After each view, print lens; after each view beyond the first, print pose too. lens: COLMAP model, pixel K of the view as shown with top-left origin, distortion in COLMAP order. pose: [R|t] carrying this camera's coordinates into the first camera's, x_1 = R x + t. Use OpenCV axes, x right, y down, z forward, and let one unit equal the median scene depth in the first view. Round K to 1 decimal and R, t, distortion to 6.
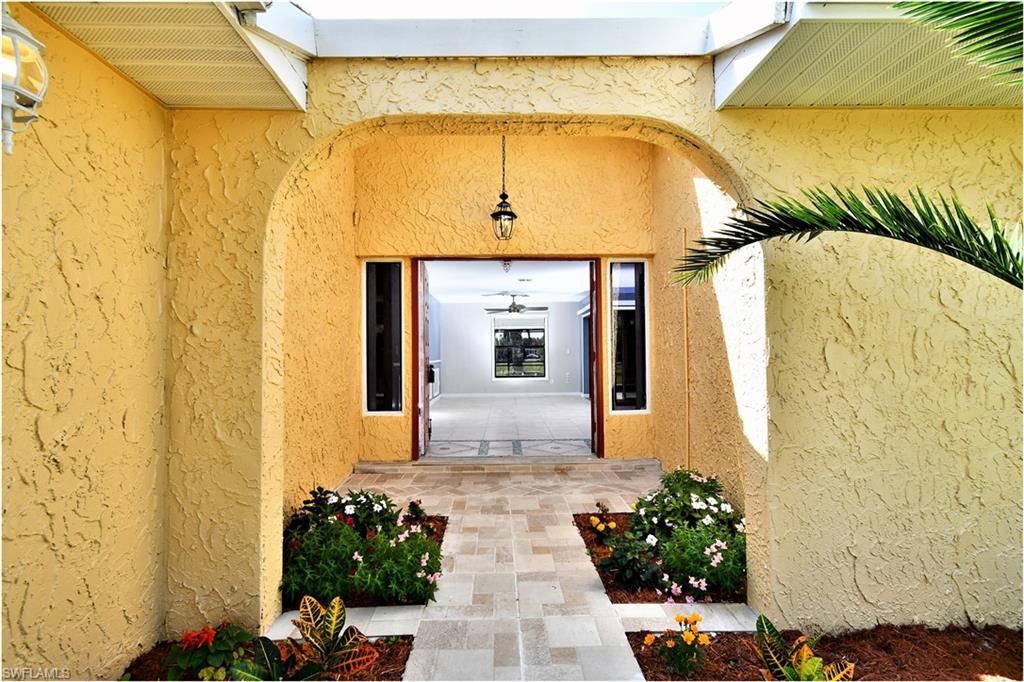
lens RADIAL K [[507.4, 0, 511.9], [0, 507.4, 342.5], [0, 0, 1]] dist [0.002336, -0.001539]
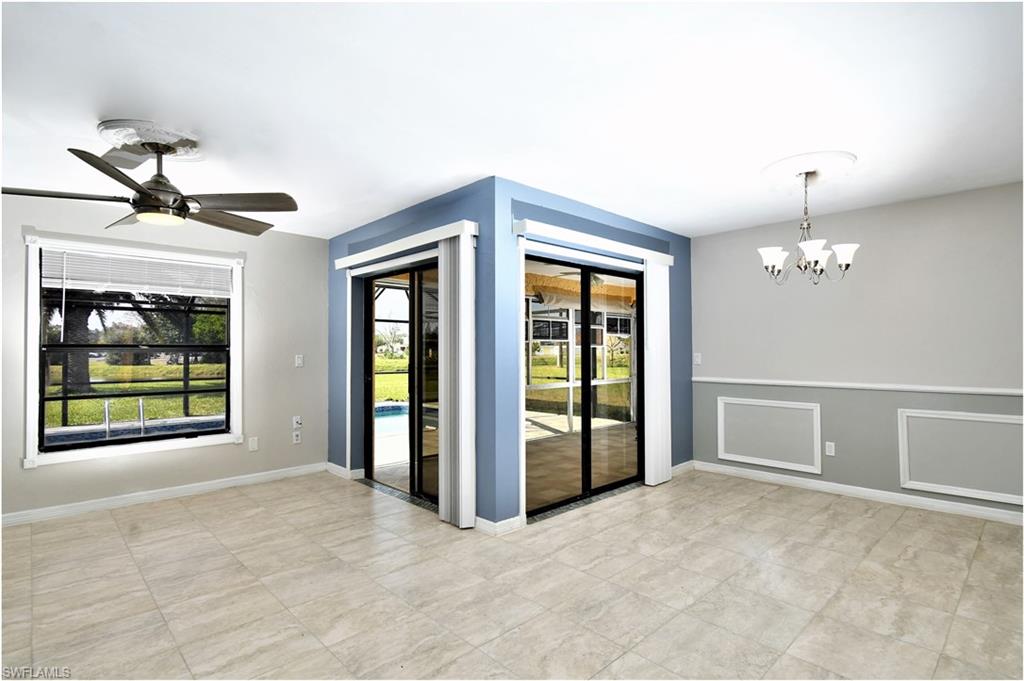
lens RADIAL K [[507.4, 0, 518.8], [0, 507.4, 342.7], [0, 0, 1]] dist [0.002336, -0.001539]
pose [[0.724945, 0.013743, 0.688670, -0.040418], [-0.015705, 0.999871, -0.003420, 0.002611], [-0.688628, -0.008336, 0.725067, 0.692858]]
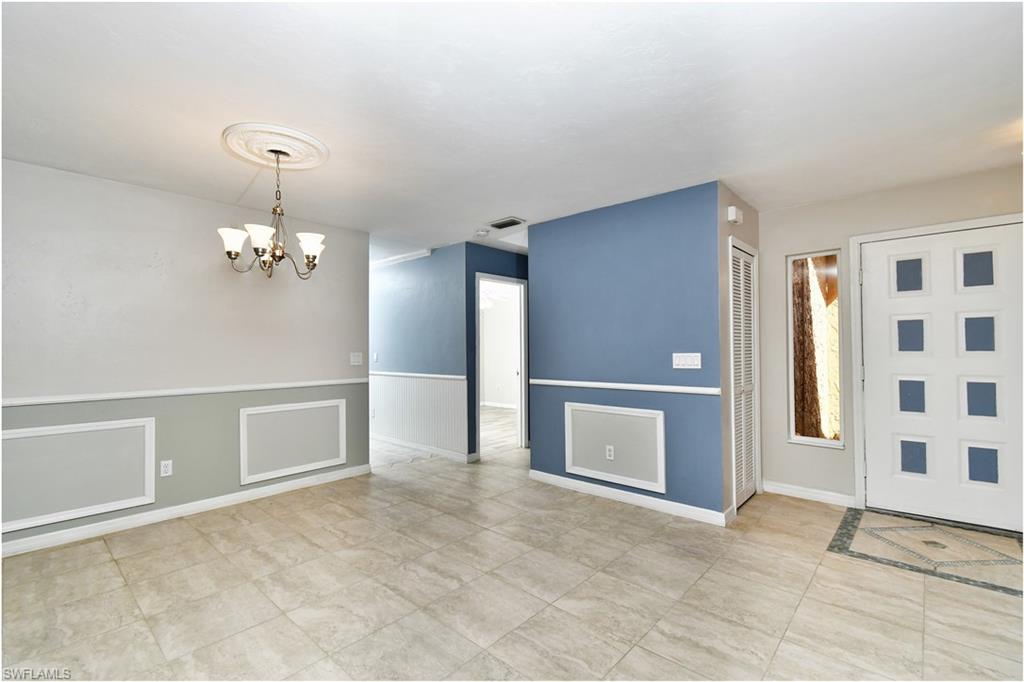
lens RADIAL K [[452.0, 0, 516.2], [0, 452.0, 345.9], [0, 0, 1]] dist [-0.001309, -0.000061]
pose [[-0.732322, 0.014733, 0.680799, 0.039462], [-0.001997, 0.999715, -0.023783, 0.005997], [-0.680955, -0.018776, -0.732084, 0.884964]]
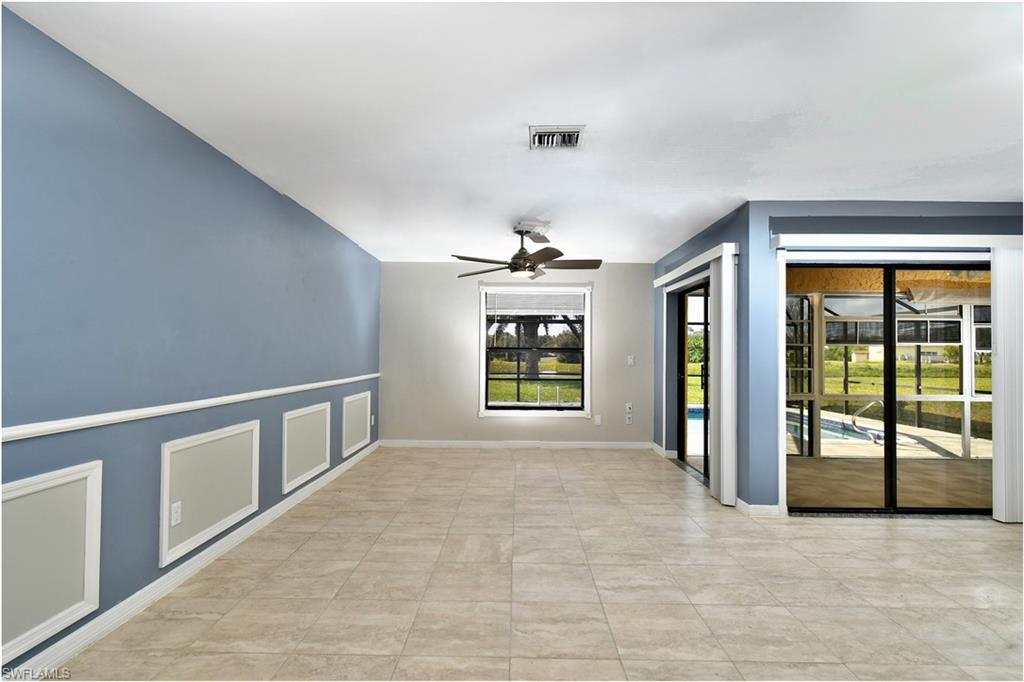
lens RADIAL K [[507.4, 0, 513.1], [0, 507.4, 344.6], [0, 0, 1]] dist [0.002336, -0.001539]
pose [[0.999608, 0.013419, -0.024592, 0.007396], [-0.013277, 0.999894, 0.005941, 0.000217], [0.024669, -0.005612, 0.999680, 0.568141]]
